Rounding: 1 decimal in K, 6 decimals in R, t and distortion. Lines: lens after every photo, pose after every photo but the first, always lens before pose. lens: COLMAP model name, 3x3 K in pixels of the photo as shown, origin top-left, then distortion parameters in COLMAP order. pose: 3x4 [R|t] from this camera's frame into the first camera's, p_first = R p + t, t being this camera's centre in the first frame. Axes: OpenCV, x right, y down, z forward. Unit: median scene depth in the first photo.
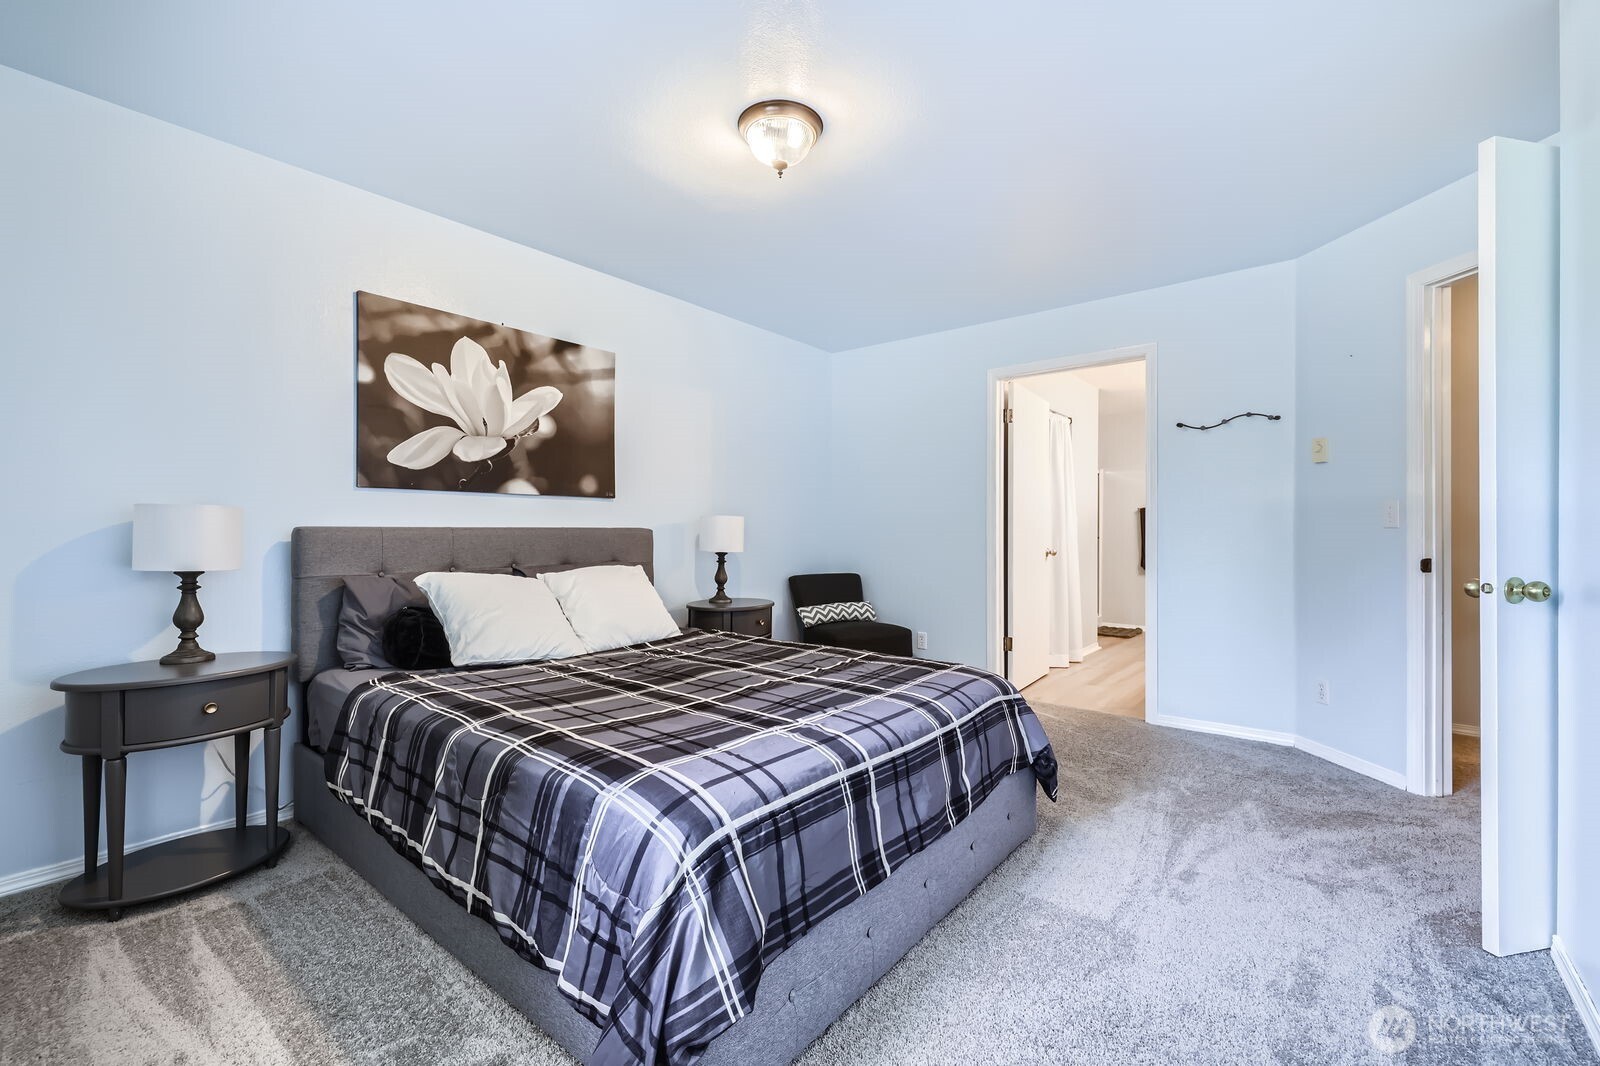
lens RADIAL K [[665.4, 0, 807.1], [0, 665.4, 533.7], [0, 0, 1]] dist [0.000243, -0.000077]
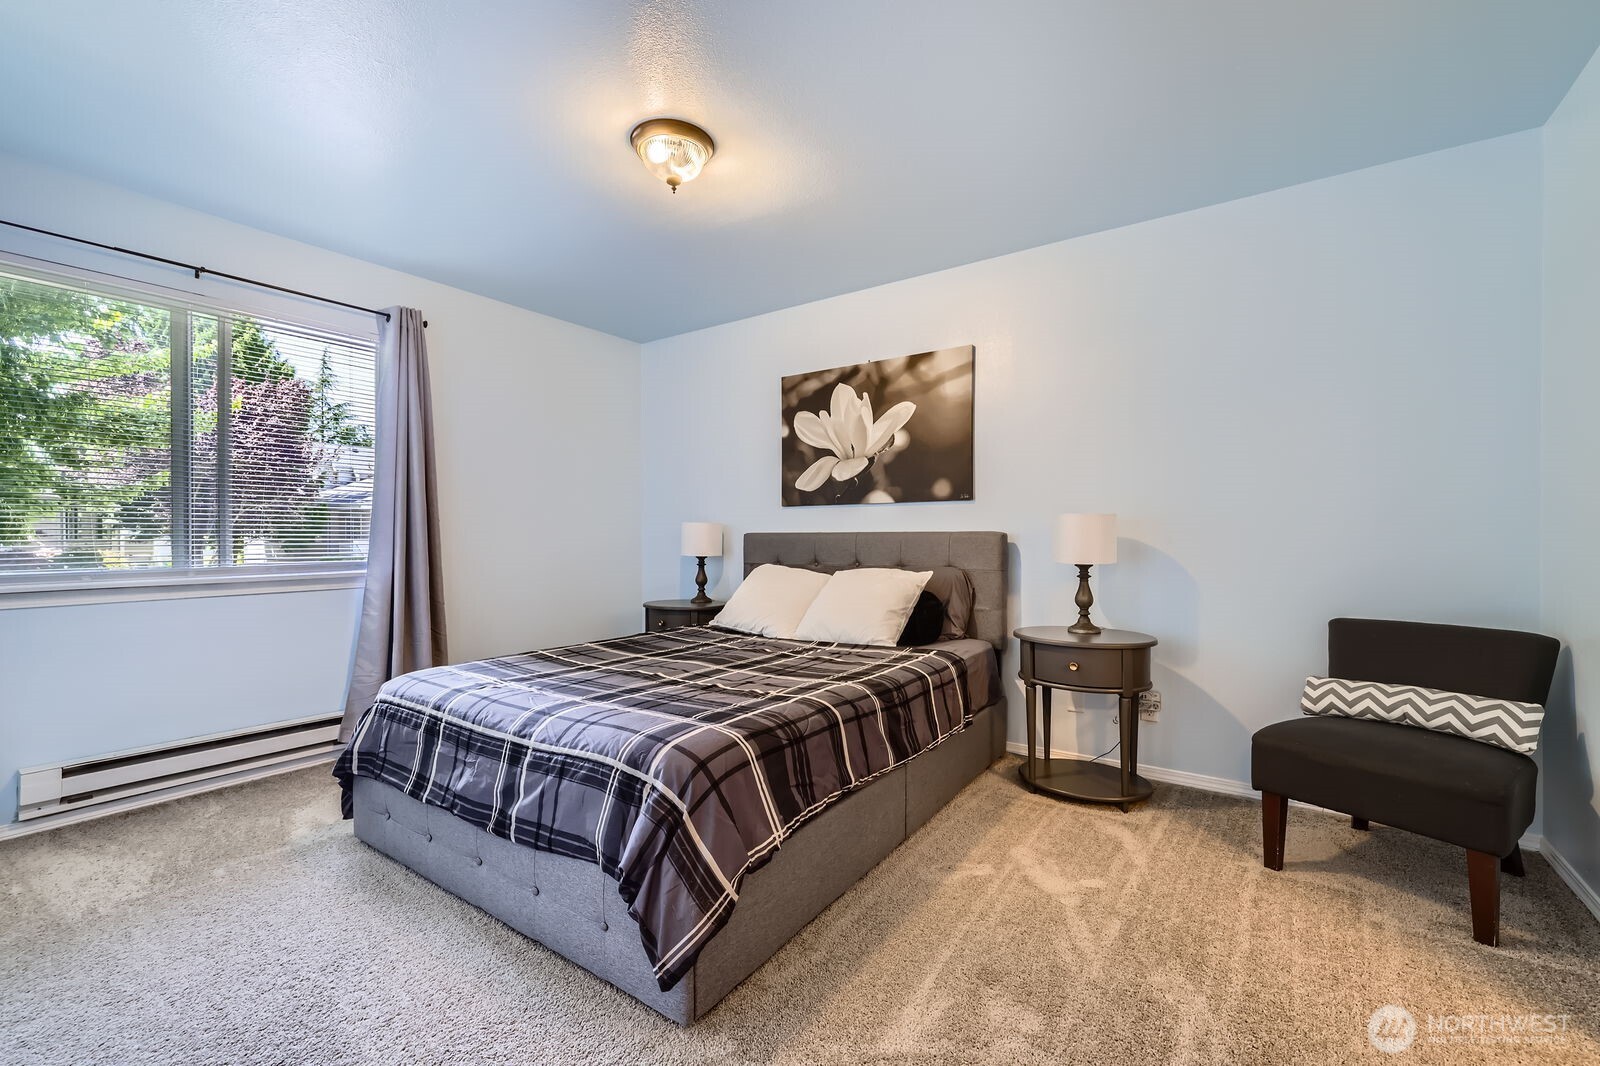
lens RADIAL K [[612.6, 0, 803.3], [0, 612.6, 535.1], [0, 0, 1]] dist [-0.000323, -0.000053]
pose [[0.109058, -0.001489, -0.994034, 0.616952], [-0.000384, 0.999999, -0.001540, -0.002875], [0.994035, 0.000550, 0.109057, 0.765541]]
